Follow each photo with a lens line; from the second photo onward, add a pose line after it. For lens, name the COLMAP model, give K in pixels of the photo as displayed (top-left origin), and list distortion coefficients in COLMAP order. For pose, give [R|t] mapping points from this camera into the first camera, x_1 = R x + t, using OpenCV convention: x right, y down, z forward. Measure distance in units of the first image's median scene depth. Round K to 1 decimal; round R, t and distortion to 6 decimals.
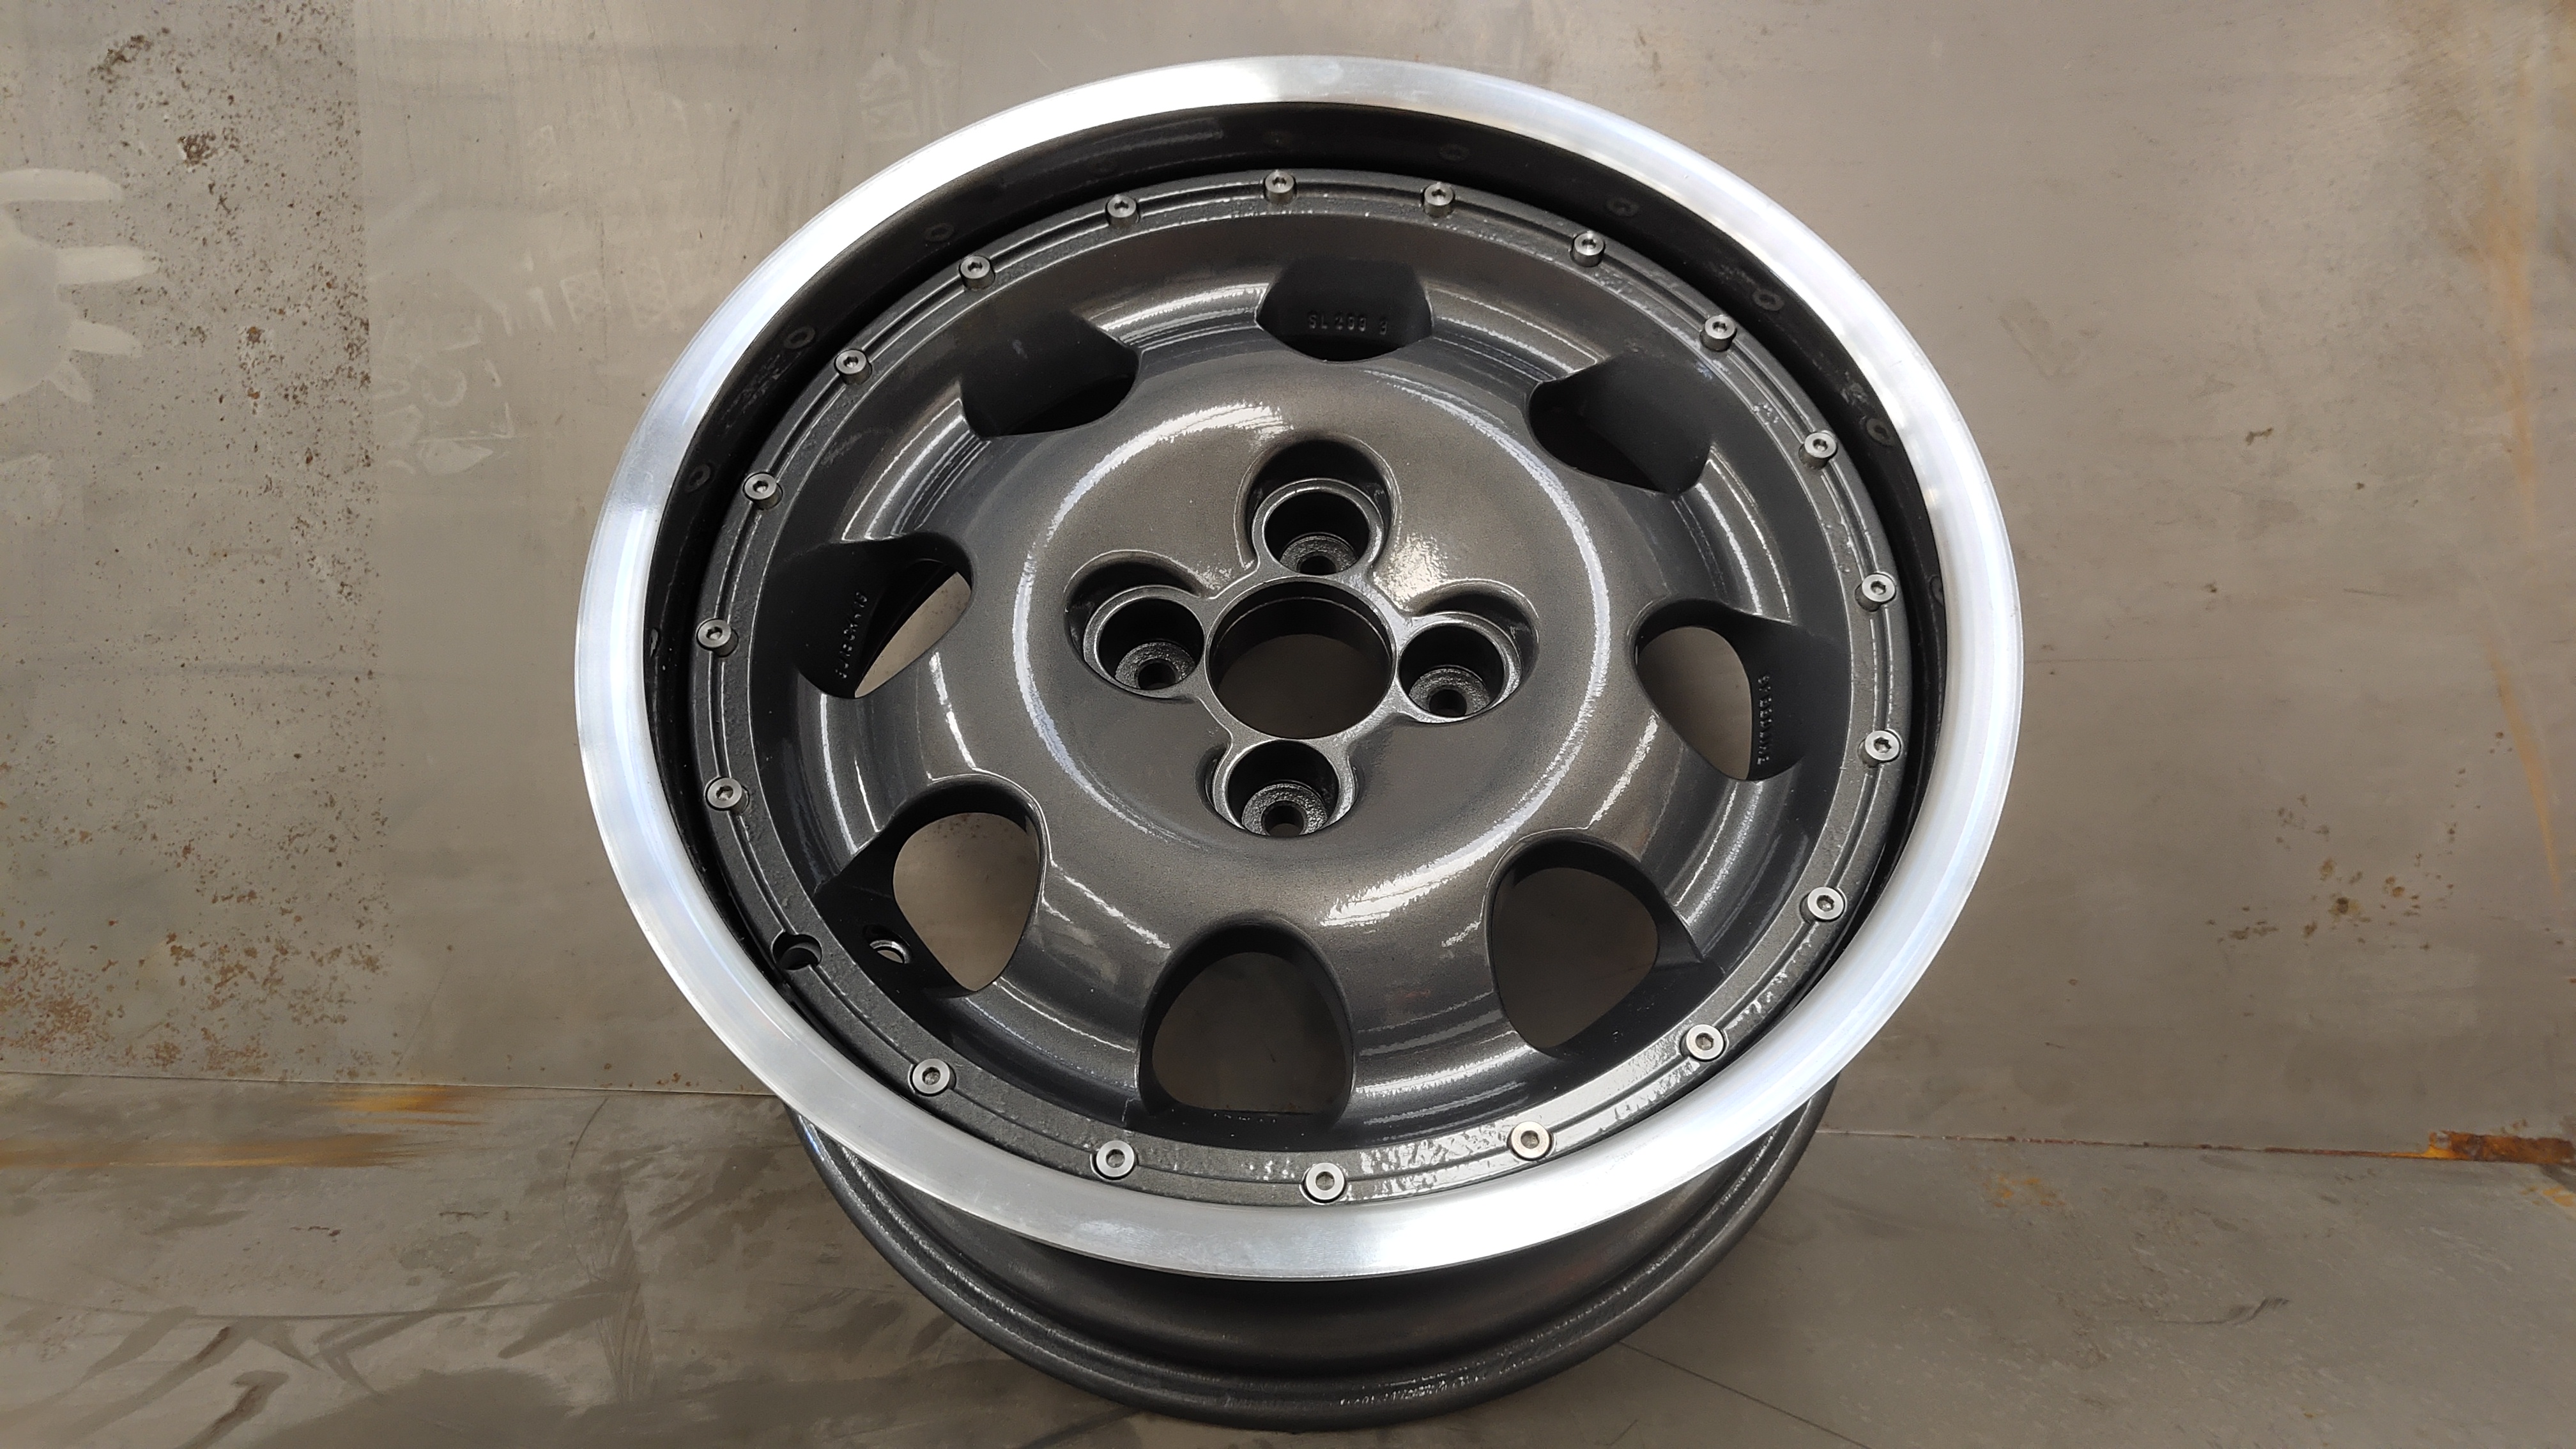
lens RADIAL K [[1986.0, 0, 1323.5], [0, 1986.0, 736.1], [0, 0, 1]] dist [-0.012239, 0.063218]
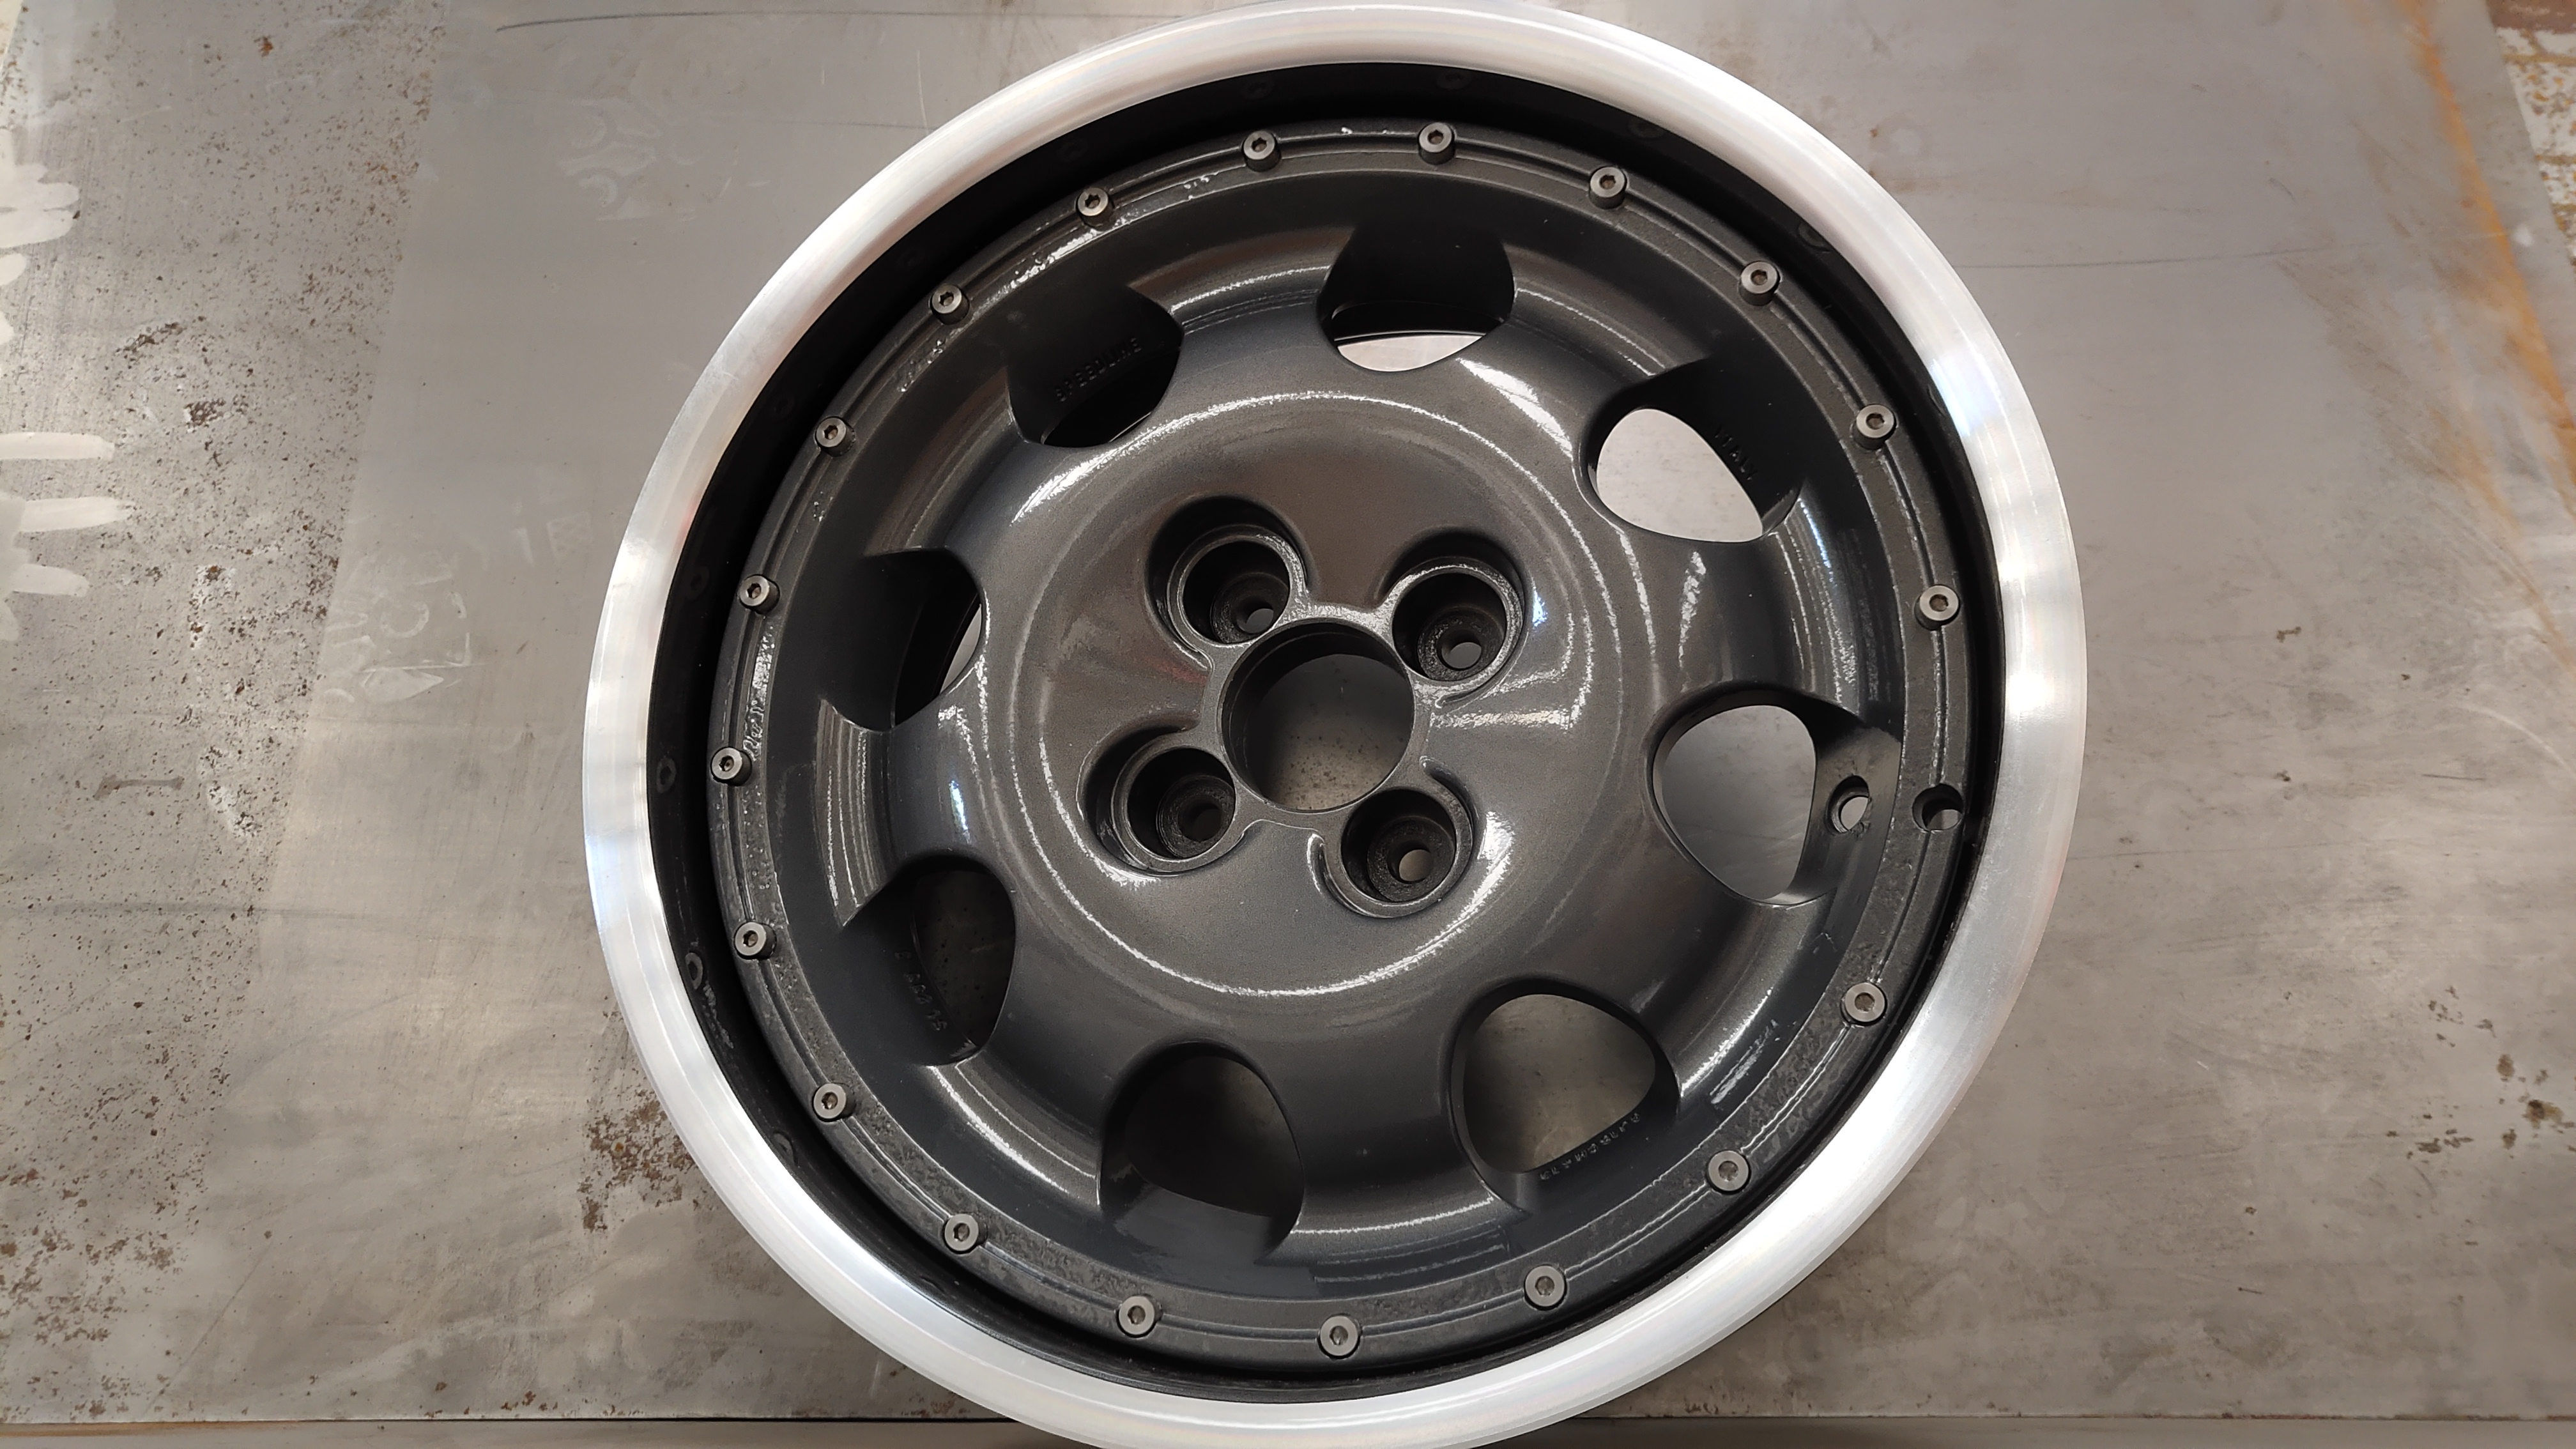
lens RADIAL K [[1986.0, 0, 1298.8], [0, 1986.0, 737.7], [0, 0, 1]] dist [-0.012239, 0.063218]
pose [[0.998908, -0.006764, 0.046227, -0.060838], [0.028841, 0.867692, -0.496265, 0.359660], [-0.036754, 0.497057, 0.866939, 0.192072]]
